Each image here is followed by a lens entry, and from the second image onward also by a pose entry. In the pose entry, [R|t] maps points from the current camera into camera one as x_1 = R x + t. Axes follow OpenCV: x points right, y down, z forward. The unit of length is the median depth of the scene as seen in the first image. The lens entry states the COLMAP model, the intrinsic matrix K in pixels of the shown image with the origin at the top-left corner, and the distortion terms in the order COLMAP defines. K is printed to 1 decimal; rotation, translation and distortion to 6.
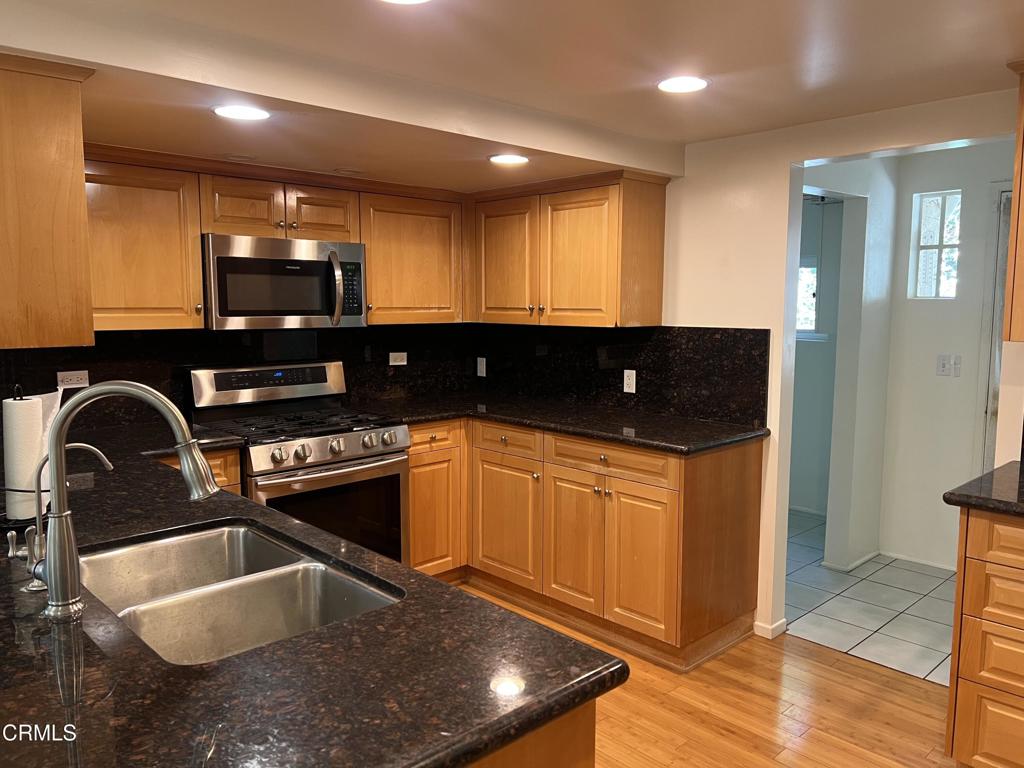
lens RADIAL K [[777.7, 0, 515.5], [0, 777.7, 386.0], [0, 0, 1]] dist [0.079337, -0.102105]
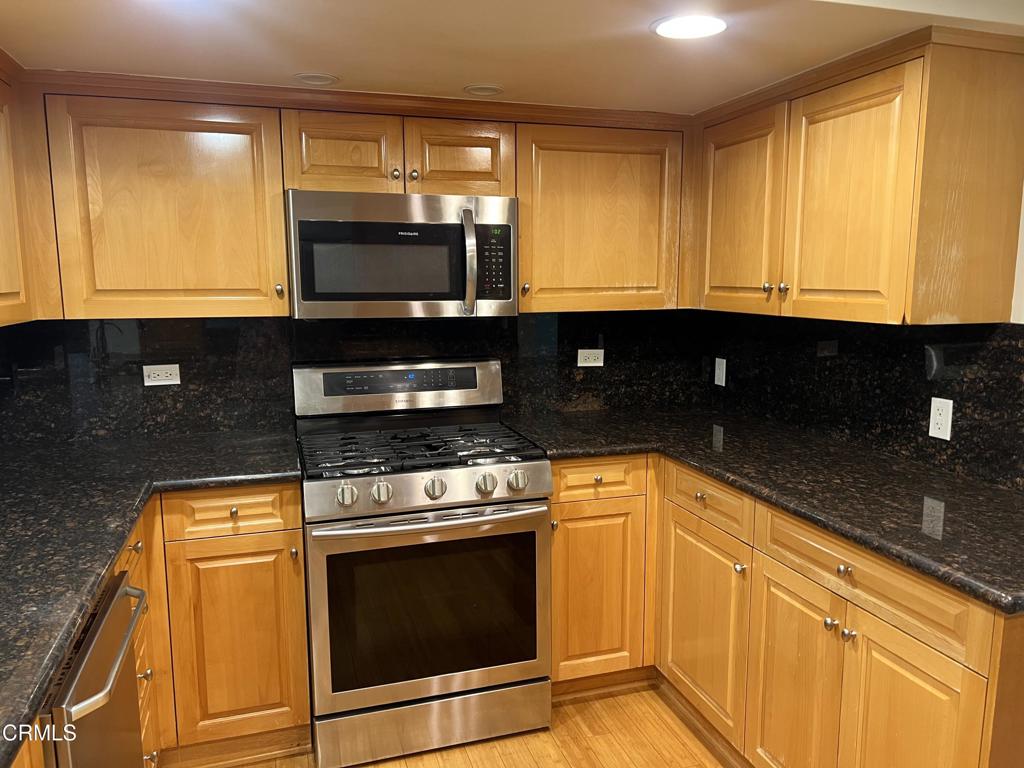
lens RADIAL K [[771.2, 0, 515.6], [0, 771.2, 391.3], [0, 0, 1]] dist [0.073043, -0.102153]
pose [[0.896261, 0.060943, -0.439321, 0.120972], [-0.043258, 0.997804, 0.050165, -0.041851], [0.441413, -0.025957, 0.896928, 0.364444]]
